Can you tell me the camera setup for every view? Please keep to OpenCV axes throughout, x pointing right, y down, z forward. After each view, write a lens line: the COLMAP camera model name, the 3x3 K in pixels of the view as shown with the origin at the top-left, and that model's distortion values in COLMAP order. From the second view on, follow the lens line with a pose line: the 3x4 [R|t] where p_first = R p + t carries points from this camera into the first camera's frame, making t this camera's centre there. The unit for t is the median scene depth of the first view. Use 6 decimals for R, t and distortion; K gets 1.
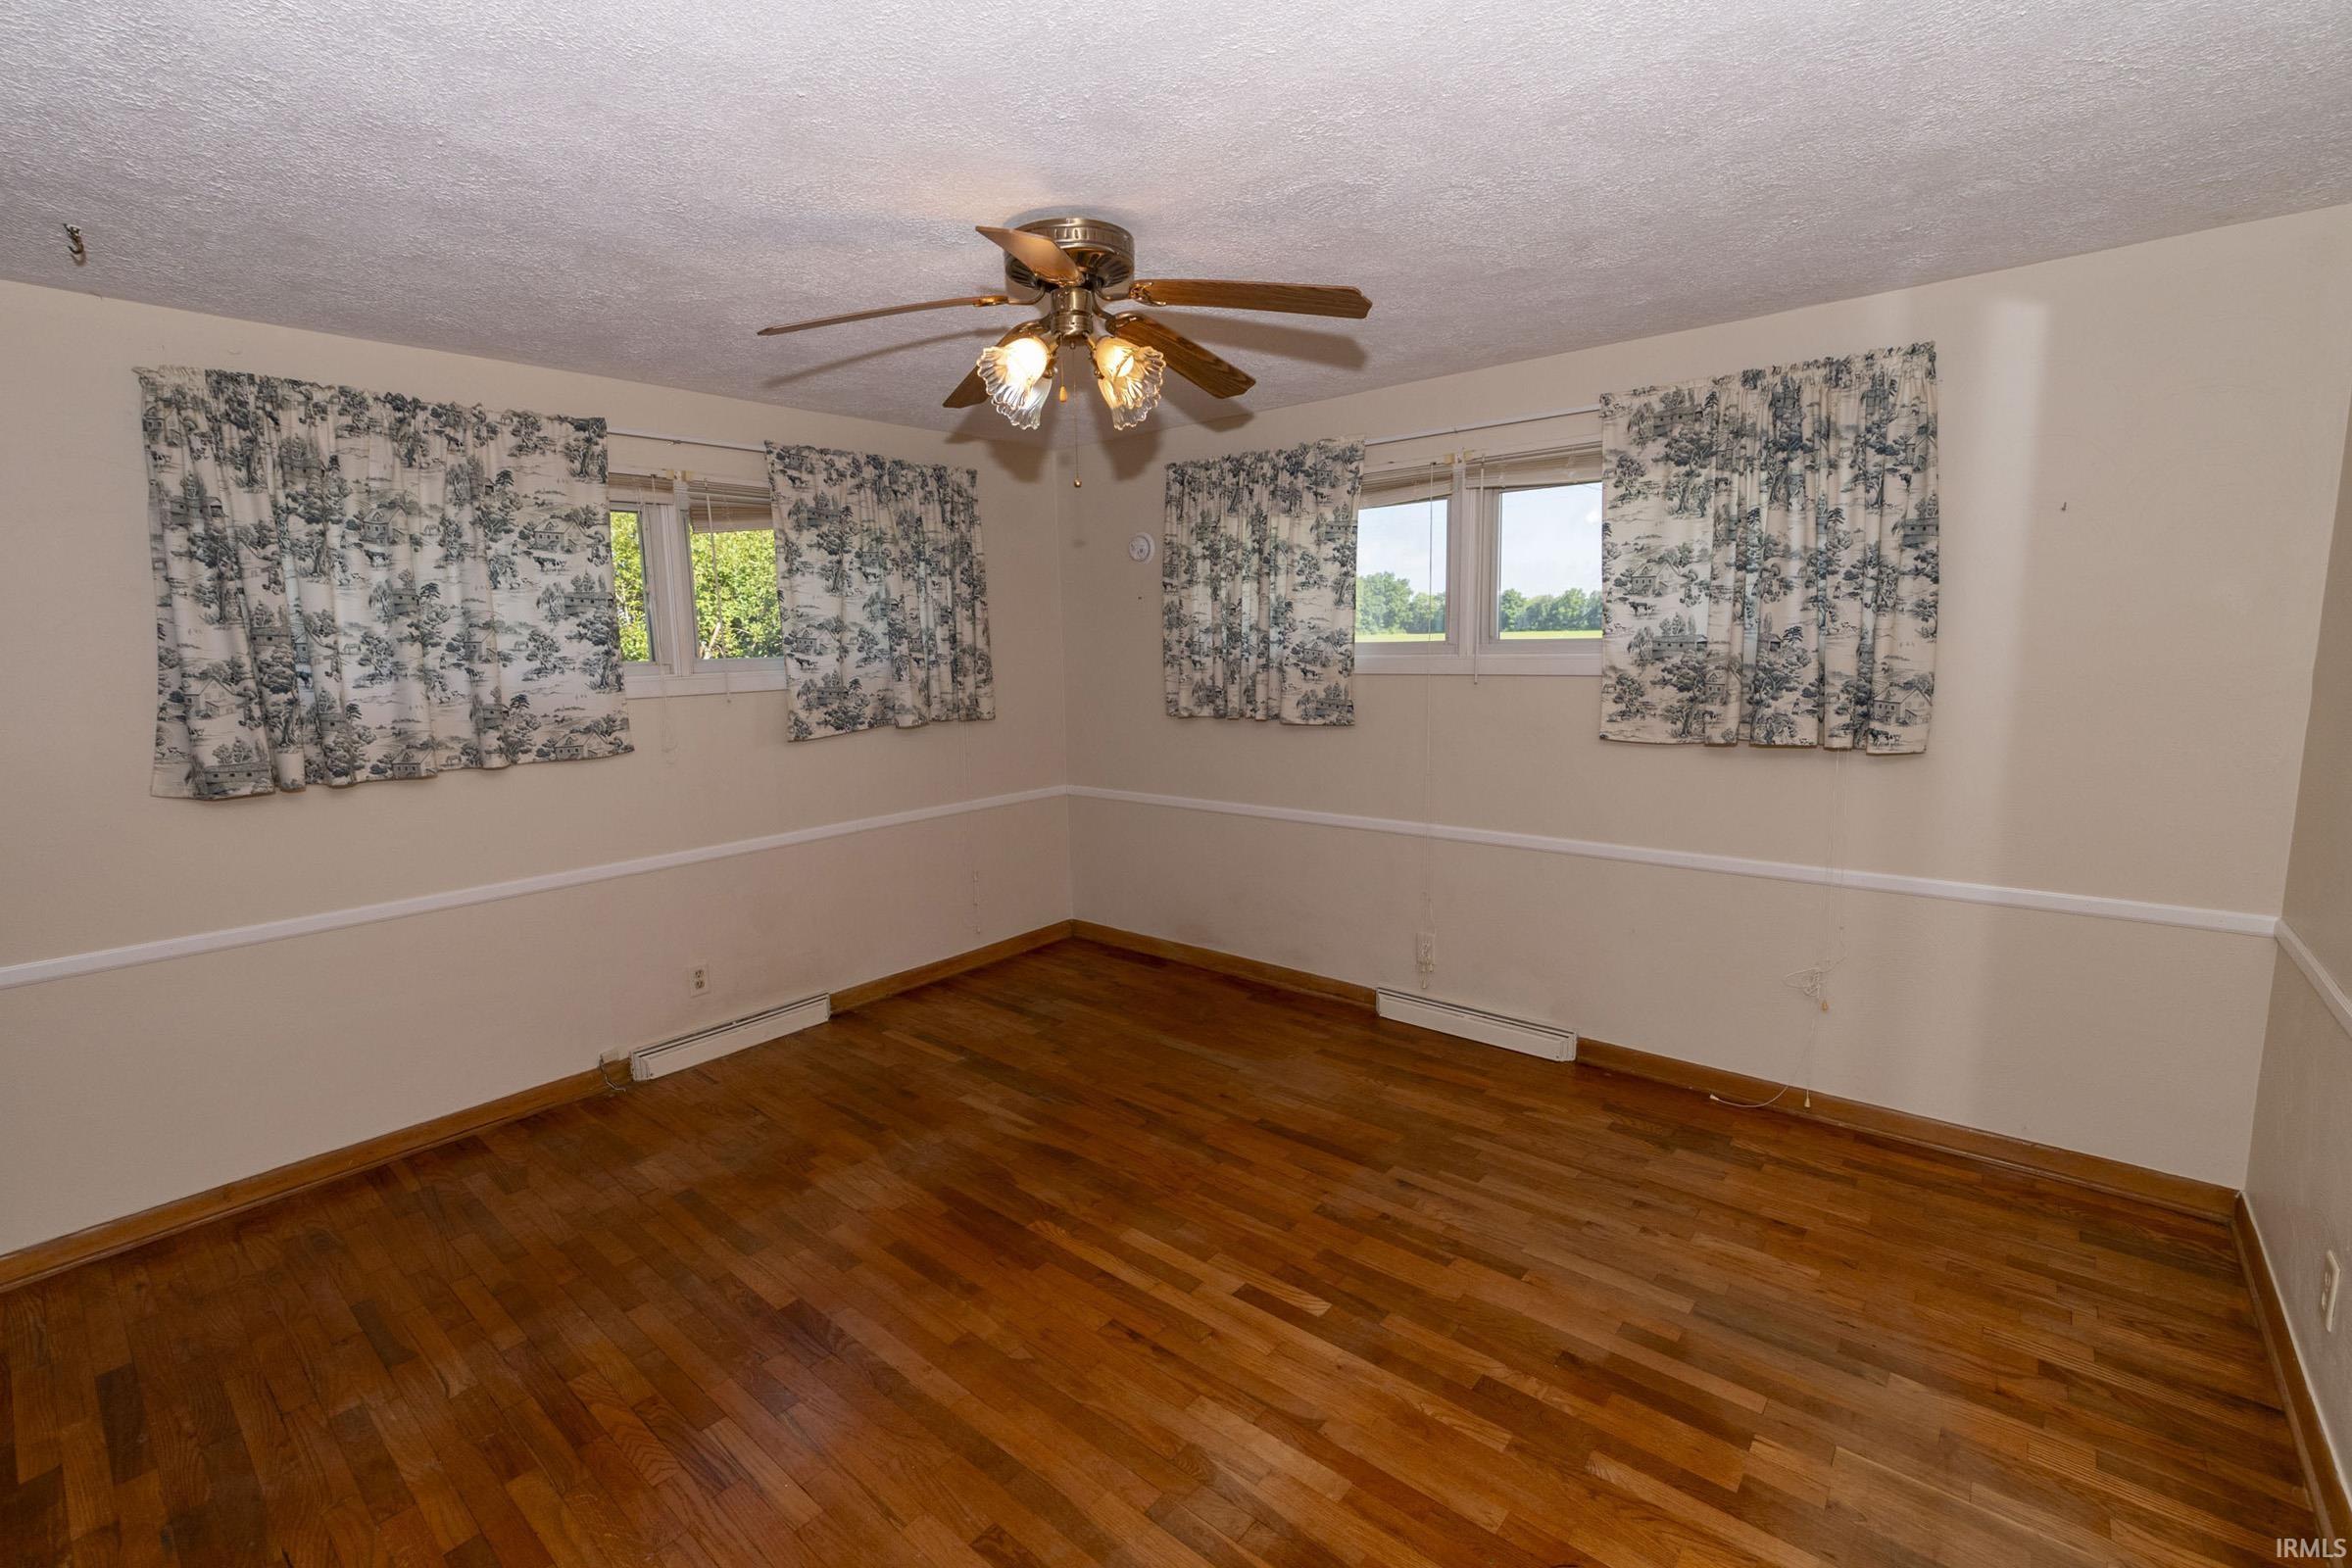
lens RADIAL K [[1021.3, 0, 1099.5], [0, 1021.3, 771.9], [0, 0, 1]] dist [0.002149, -0.000150]
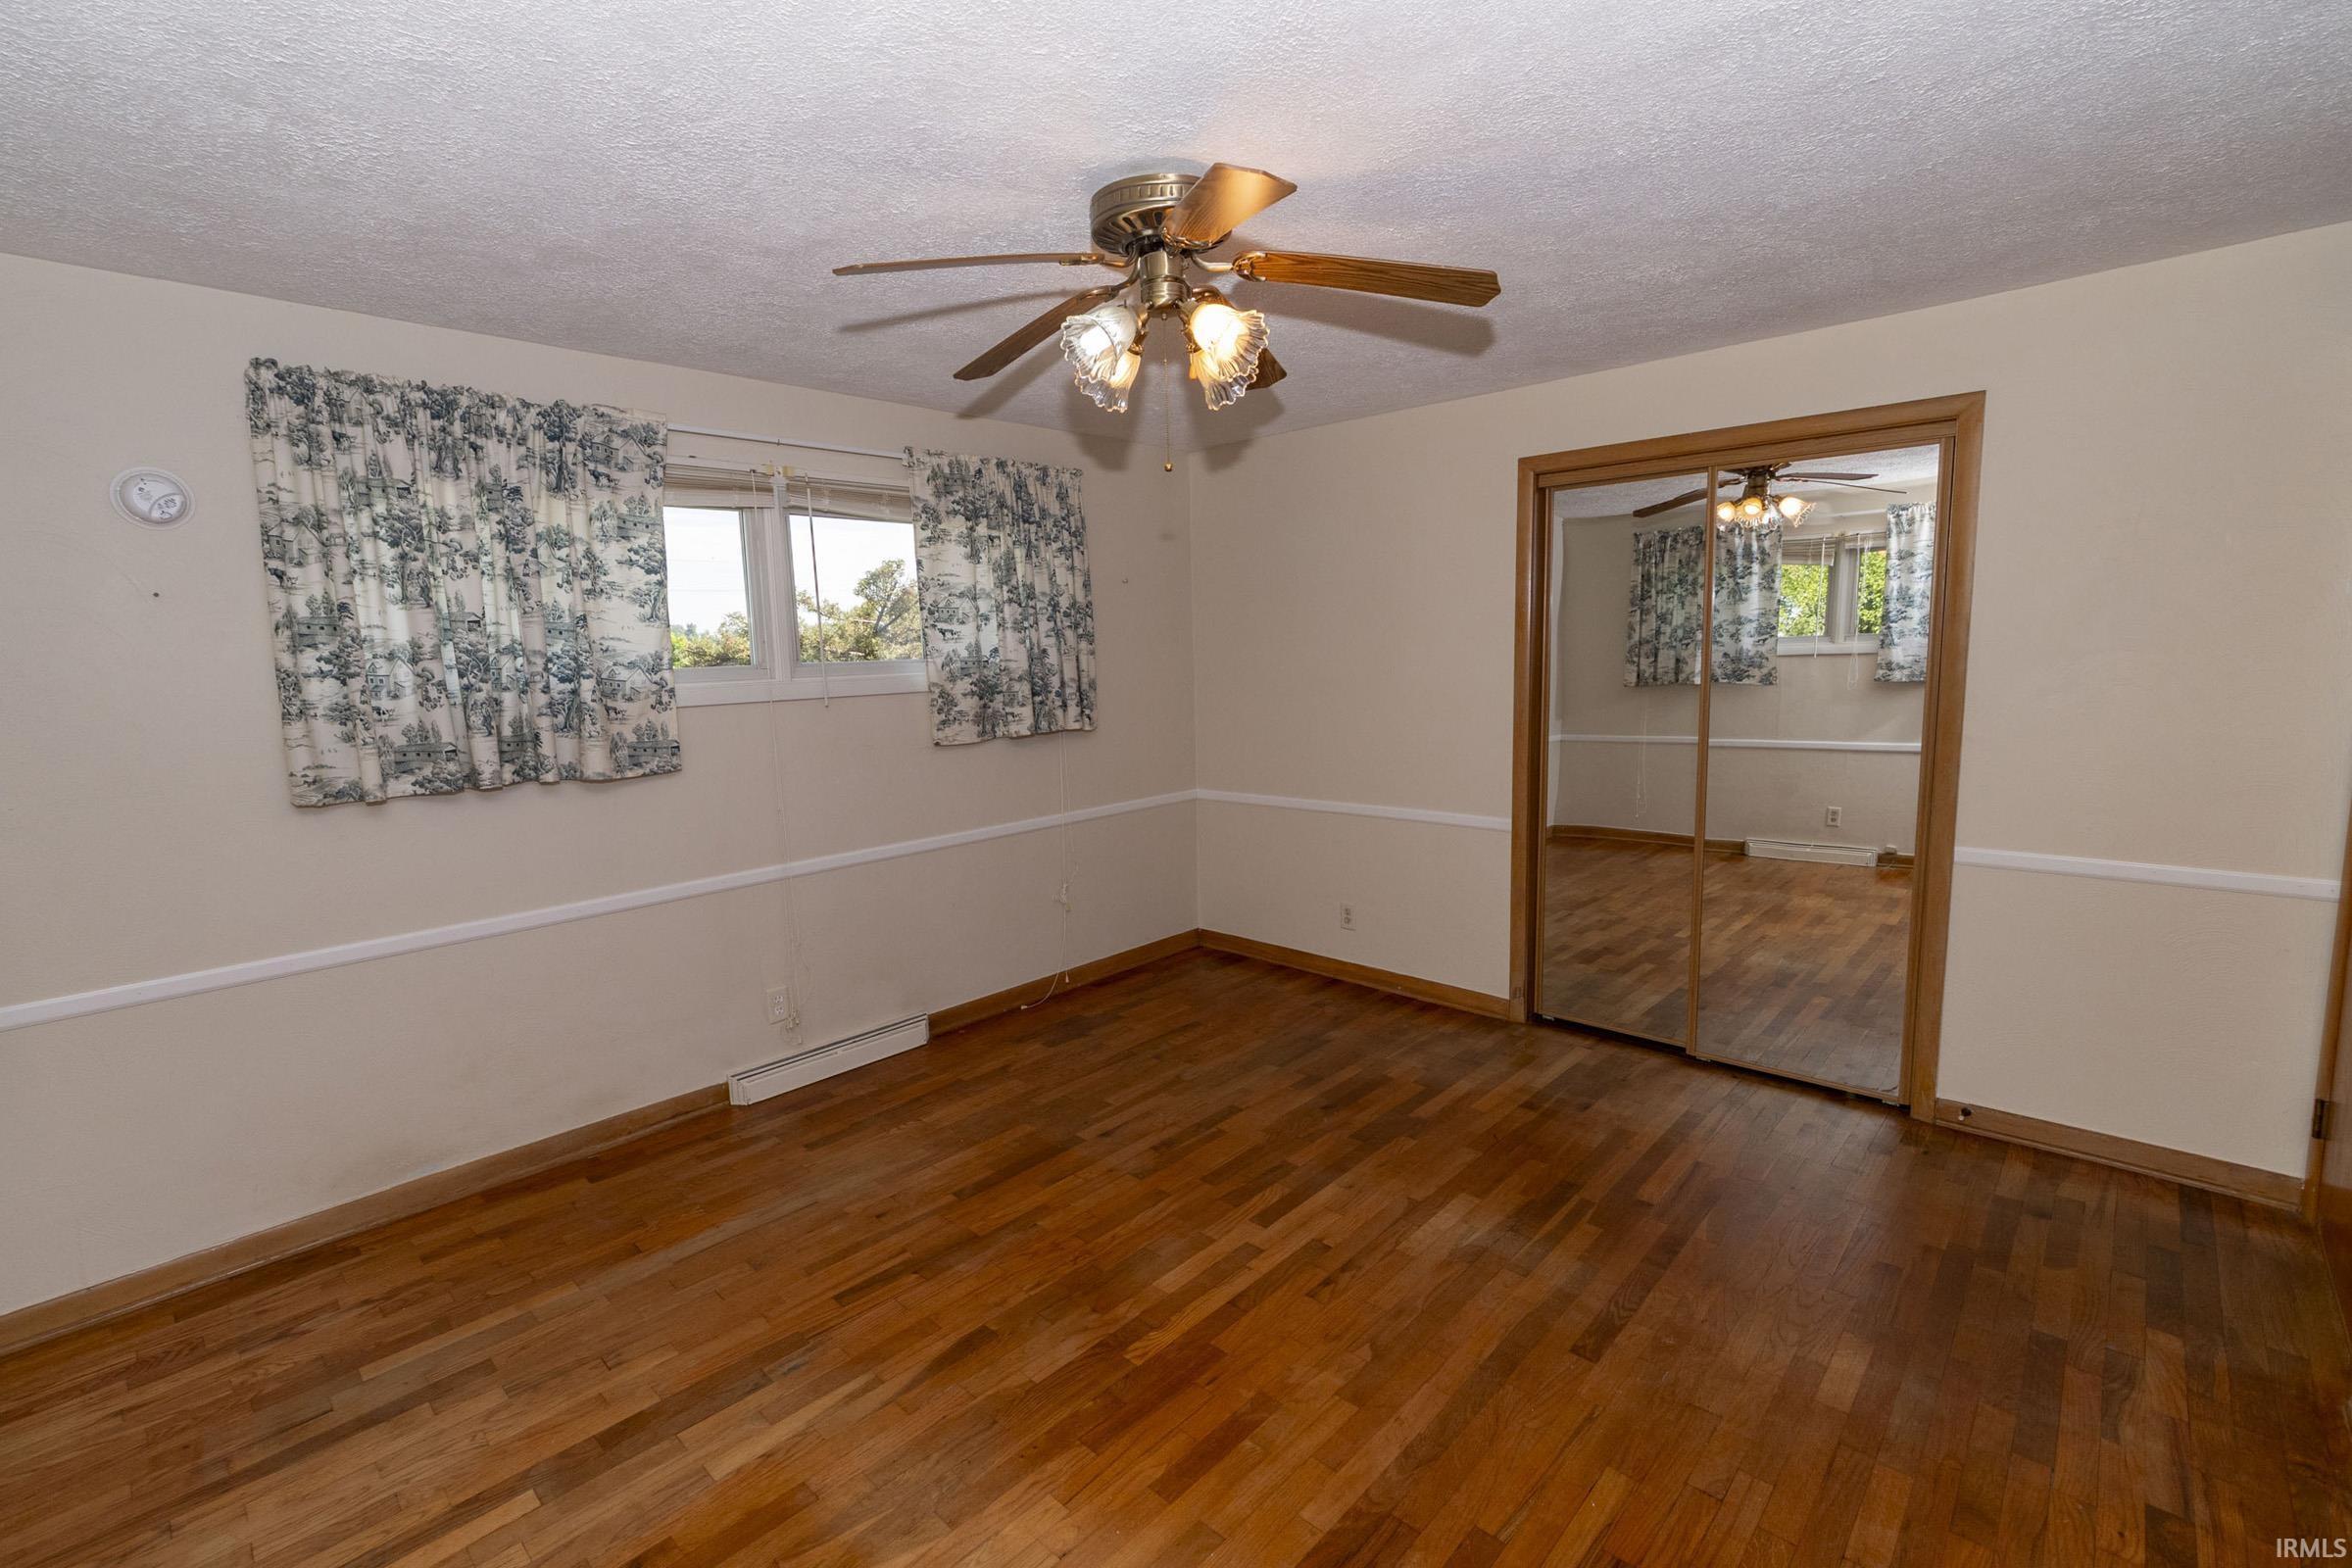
lens RADIAL K [[1061.2, 0, 1161.0], [0, 1061.2, 775.2], [0, 0, 1]] dist [0.000695, -0.000232]
pose [[0.017666, -0.099768, 0.994854, -0.752403], [0.162546, 0.982059, 0.095599, -0.078277], [-0.986543, 0.160021, 0.033566, 0.770081]]
